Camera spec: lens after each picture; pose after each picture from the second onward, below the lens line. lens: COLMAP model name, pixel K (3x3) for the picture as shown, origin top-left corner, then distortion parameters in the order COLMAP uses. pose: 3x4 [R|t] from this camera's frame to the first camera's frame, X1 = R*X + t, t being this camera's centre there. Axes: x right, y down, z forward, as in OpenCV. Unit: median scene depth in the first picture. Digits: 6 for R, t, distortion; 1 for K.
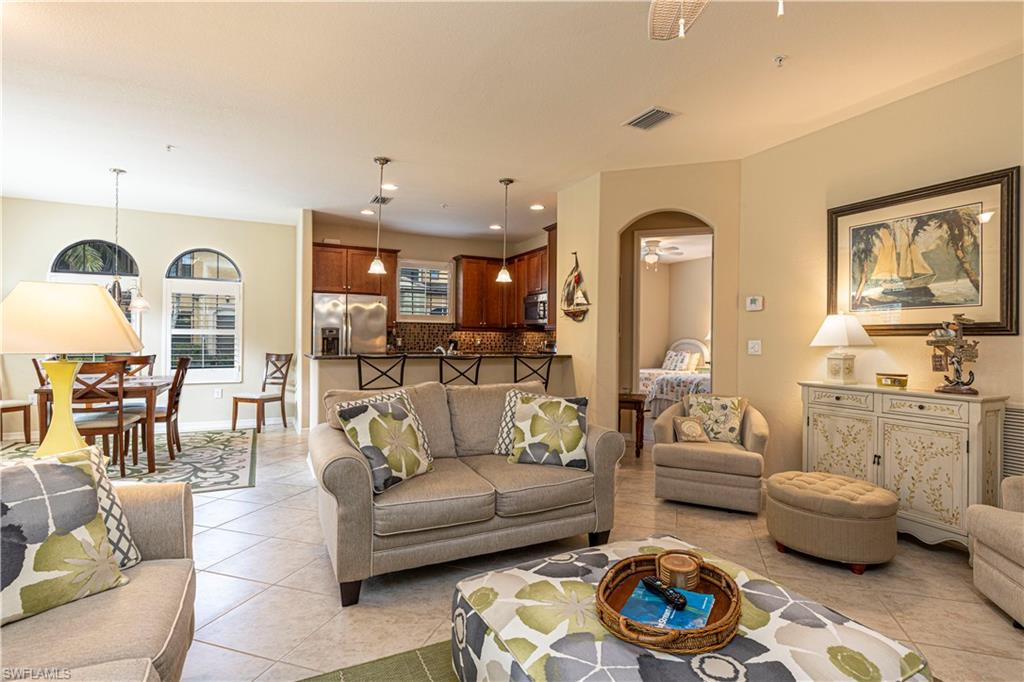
lens RADIAL K [[504.4, 0, 520.9], [0, 504.4, 343.7], [0, 0, 1]] dist [-0.003201, -0.000425]
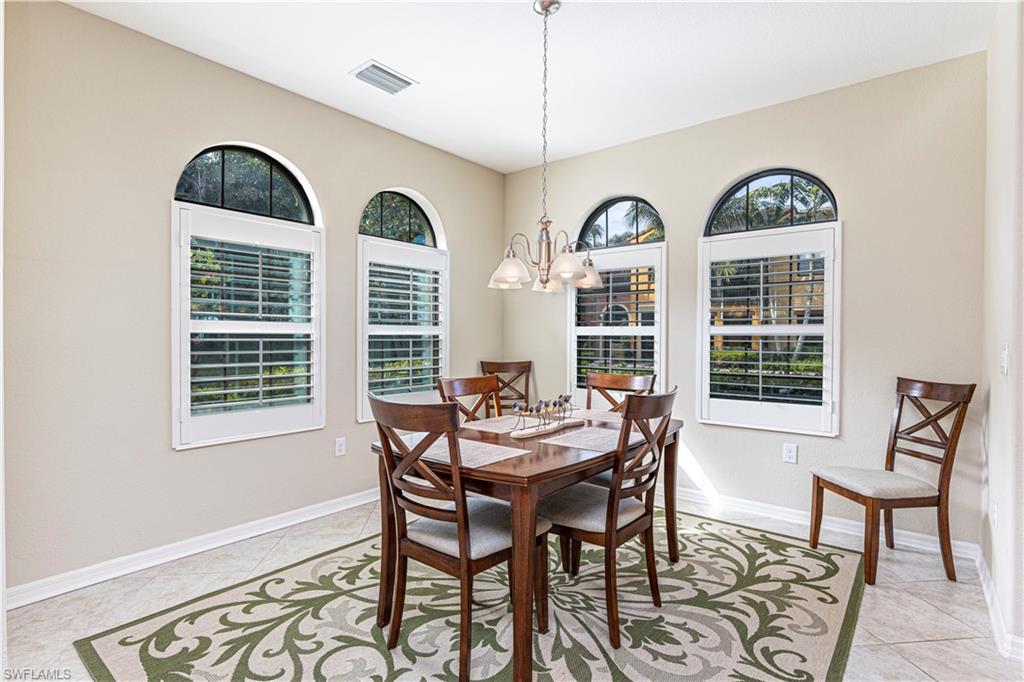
lens RADIAL K [[504.4, 0, 512.4], [0, 504.4, 338.2], [0, 0, 1]] dist [-0.003201, -0.000425]
pose [[0.396426, -0.007157, -0.918039, -0.255238], [-0.006592, 0.999922, -0.010642, -0.007631], [0.918043, 0.010270, 0.396348, 0.556769]]
